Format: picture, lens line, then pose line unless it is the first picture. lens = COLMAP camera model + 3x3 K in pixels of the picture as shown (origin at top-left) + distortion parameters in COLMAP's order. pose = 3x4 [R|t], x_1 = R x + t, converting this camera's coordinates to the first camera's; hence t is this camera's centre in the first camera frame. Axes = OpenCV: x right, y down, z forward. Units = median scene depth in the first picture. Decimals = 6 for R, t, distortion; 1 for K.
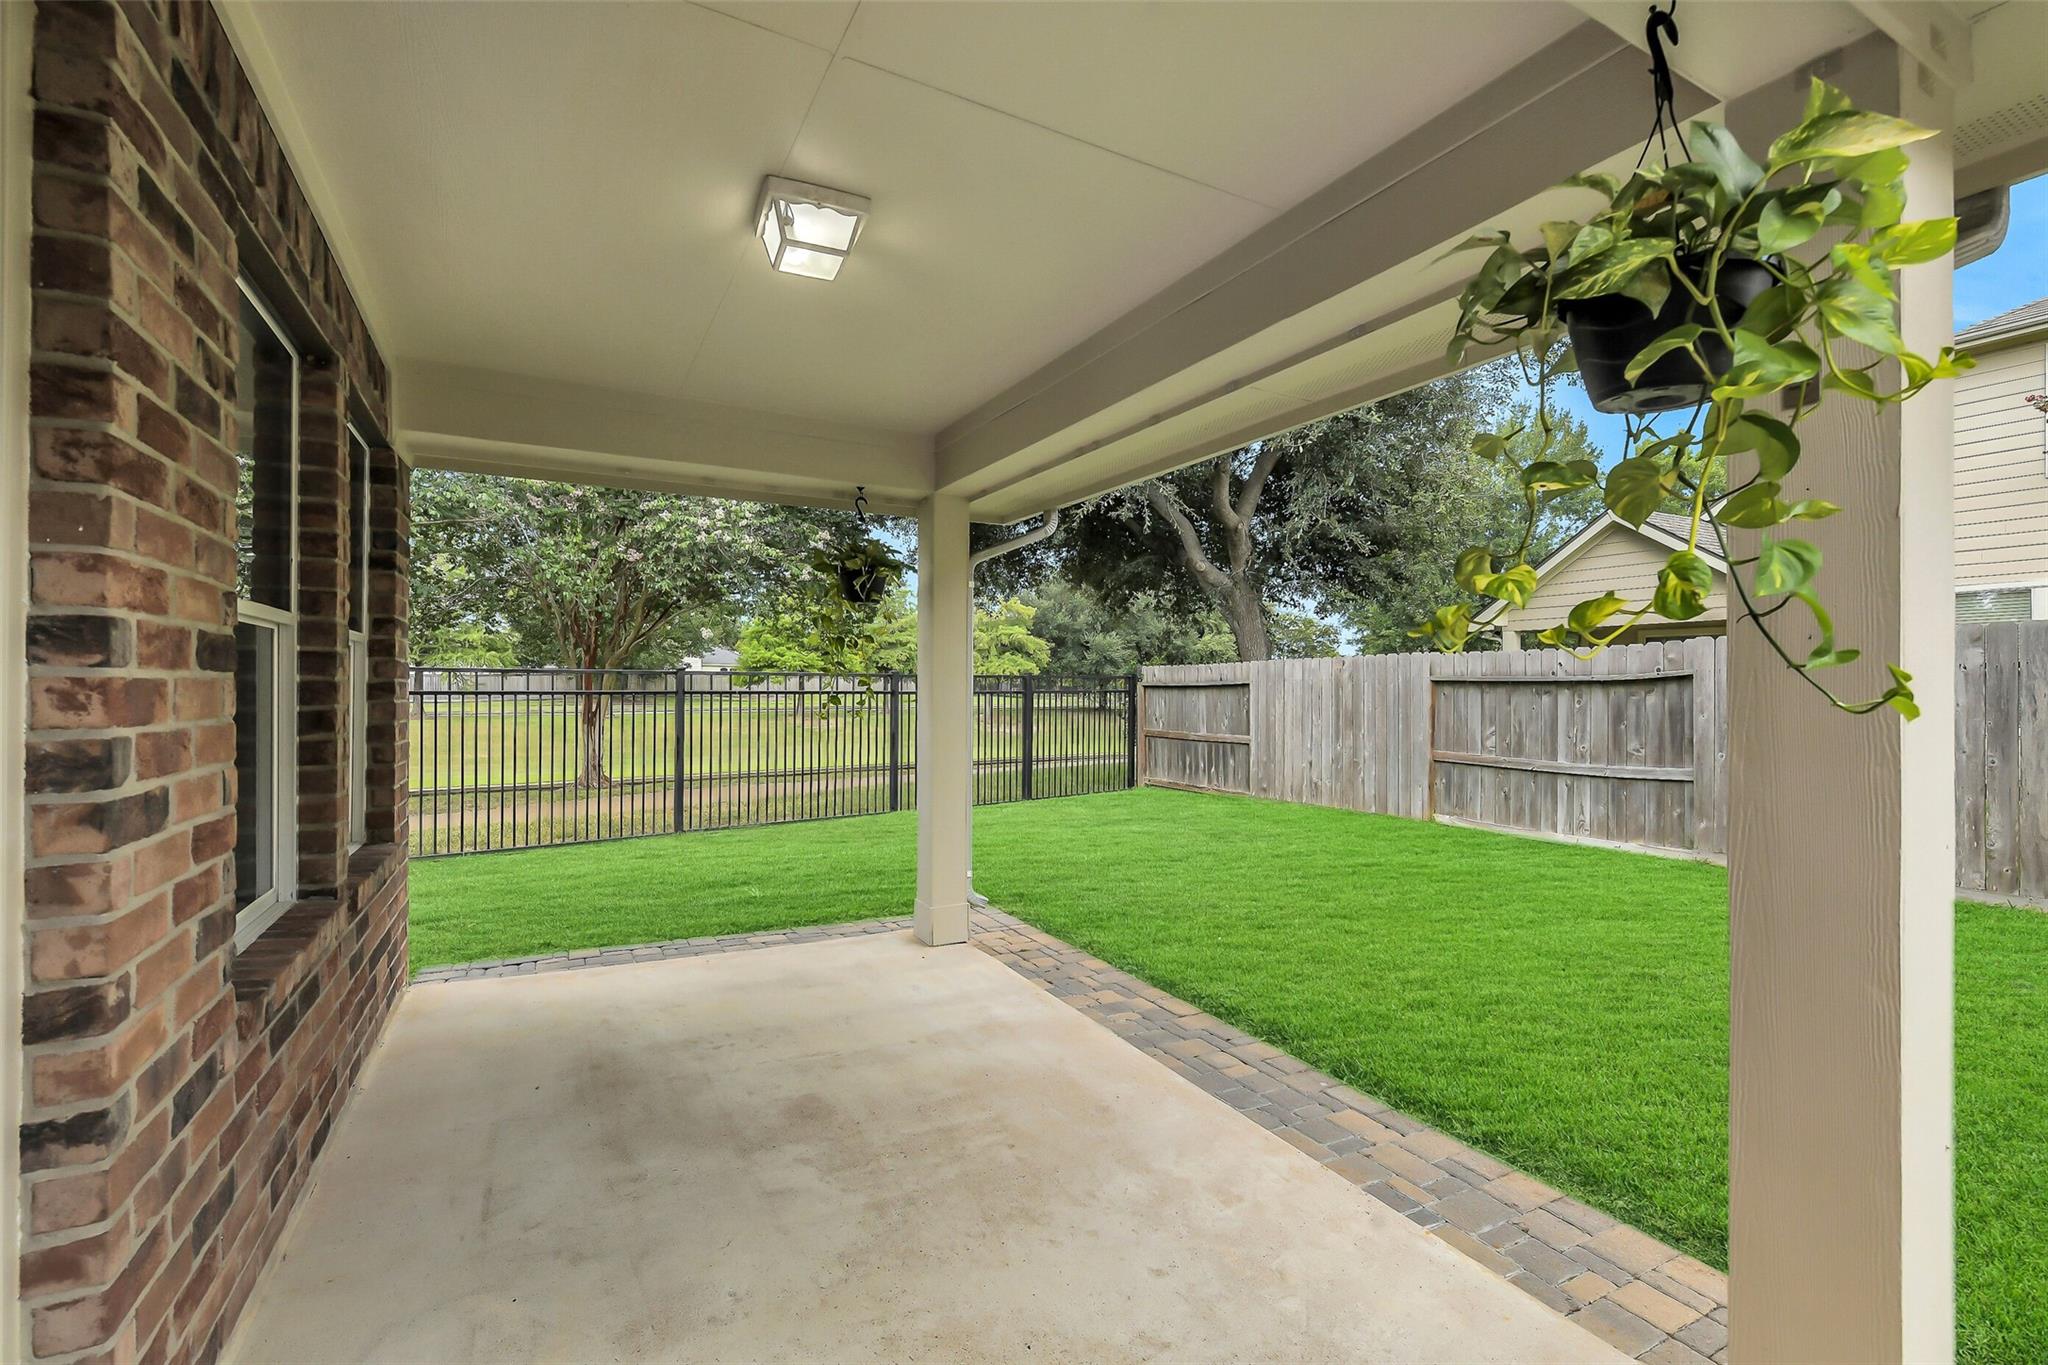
lens RADIAL K [[887.7, 0, 1026.7], [0, 887.7, 682.3], [0, 0, 1]] dist [0.001316, -0.001260]
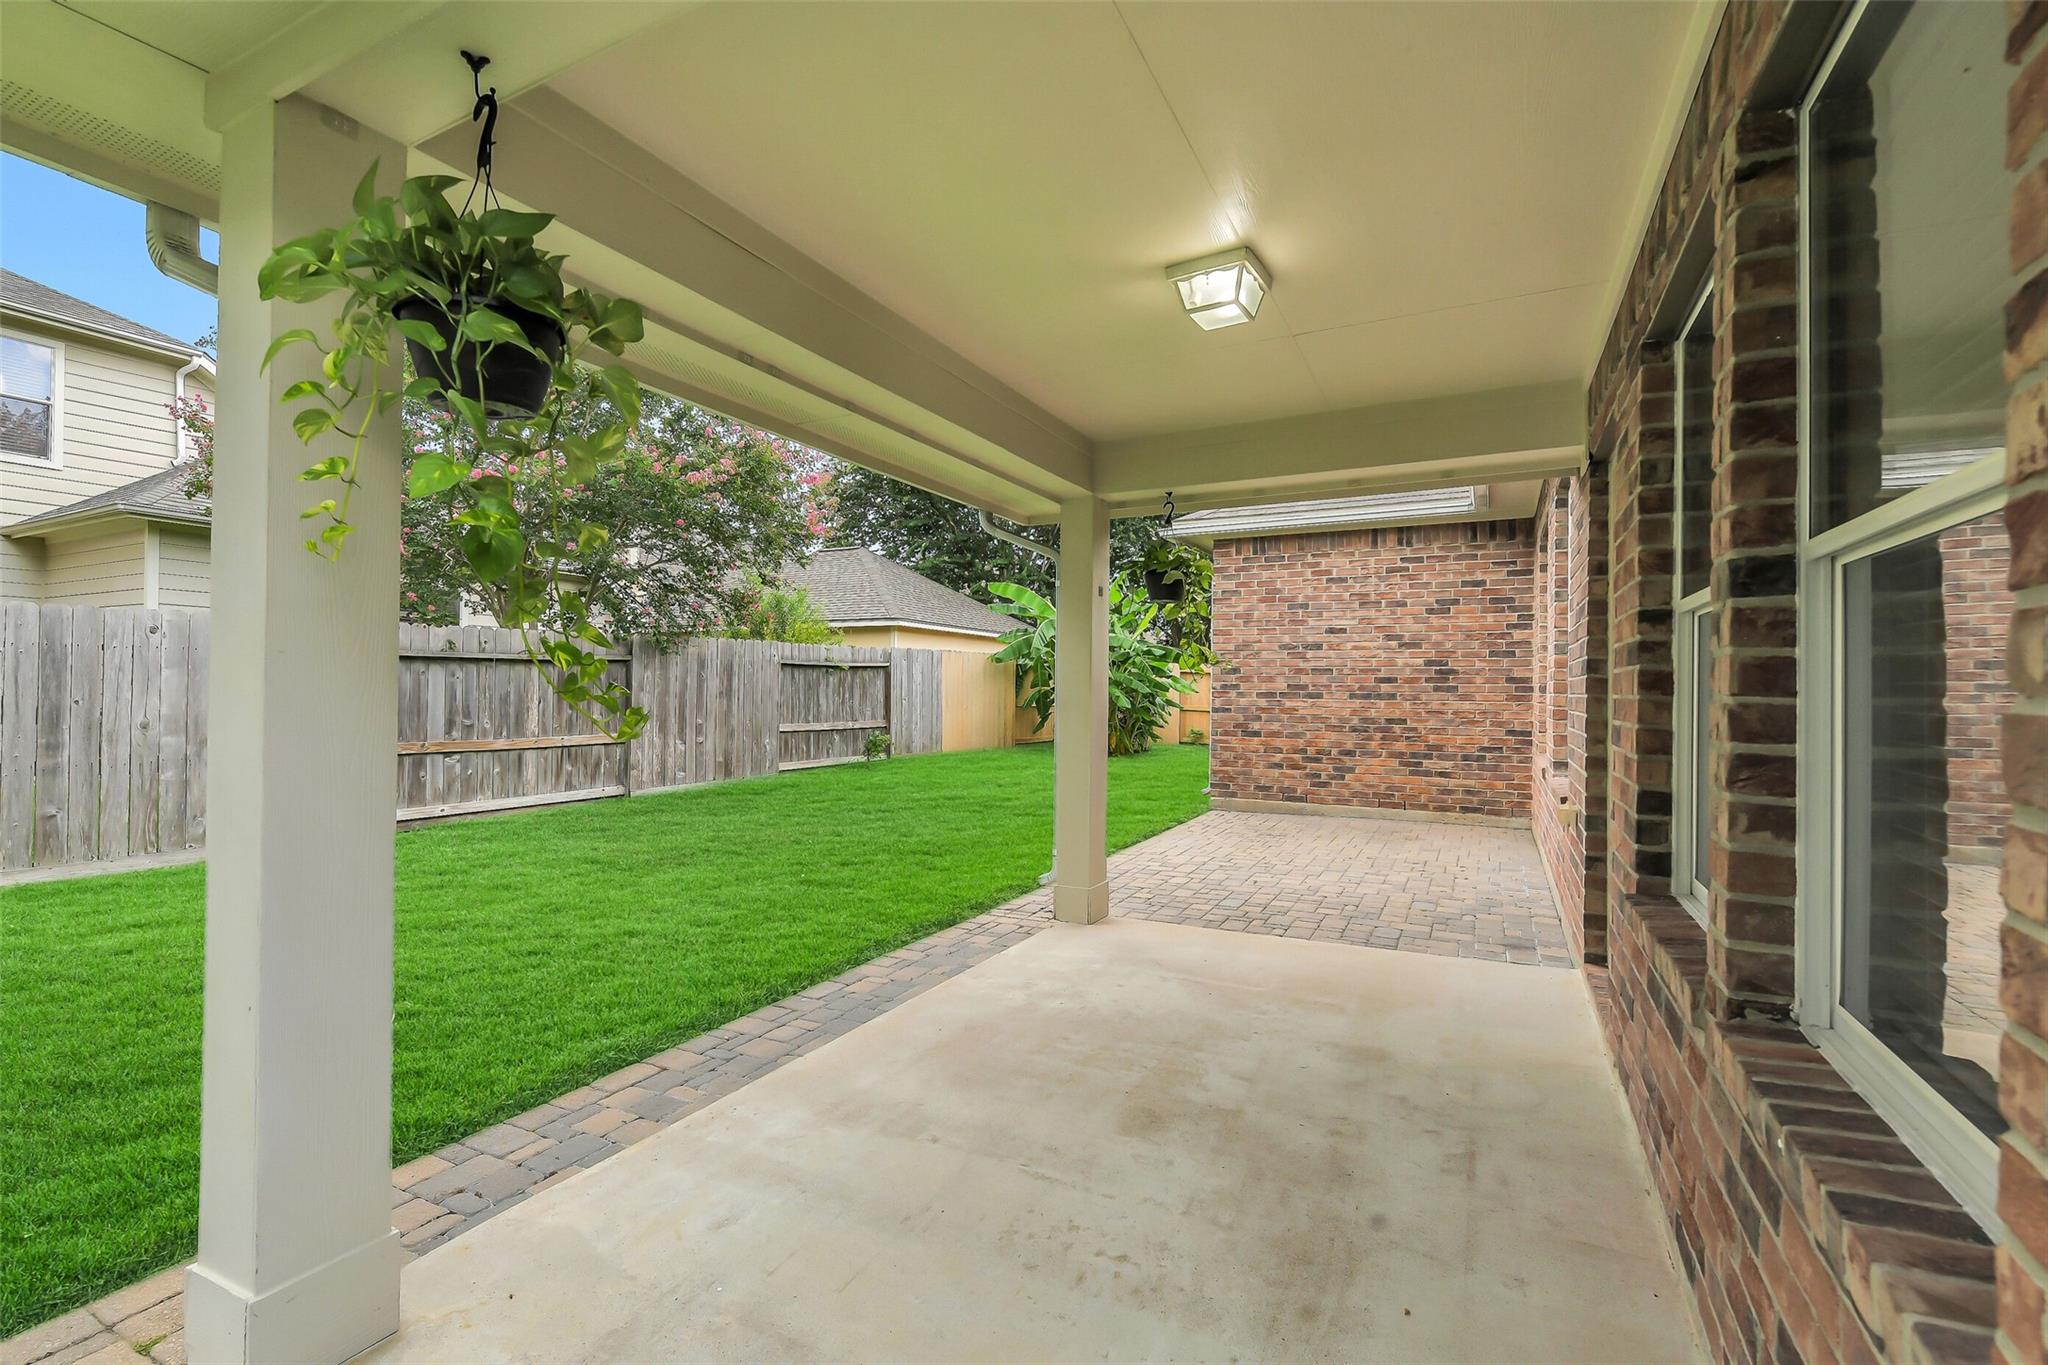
lens RADIAL K [[887.7, 0, 1026.7], [0, 887.7, 682.3], [0, 0, 1]] dist [0.001316, -0.001260]
pose [[-0.561131, -0.004793, 0.827713, -0.866213], [-0.013738, 0.999899, -0.003524, 0.022754], [-0.827613, -0.013348, -0.561140, 1.492657]]
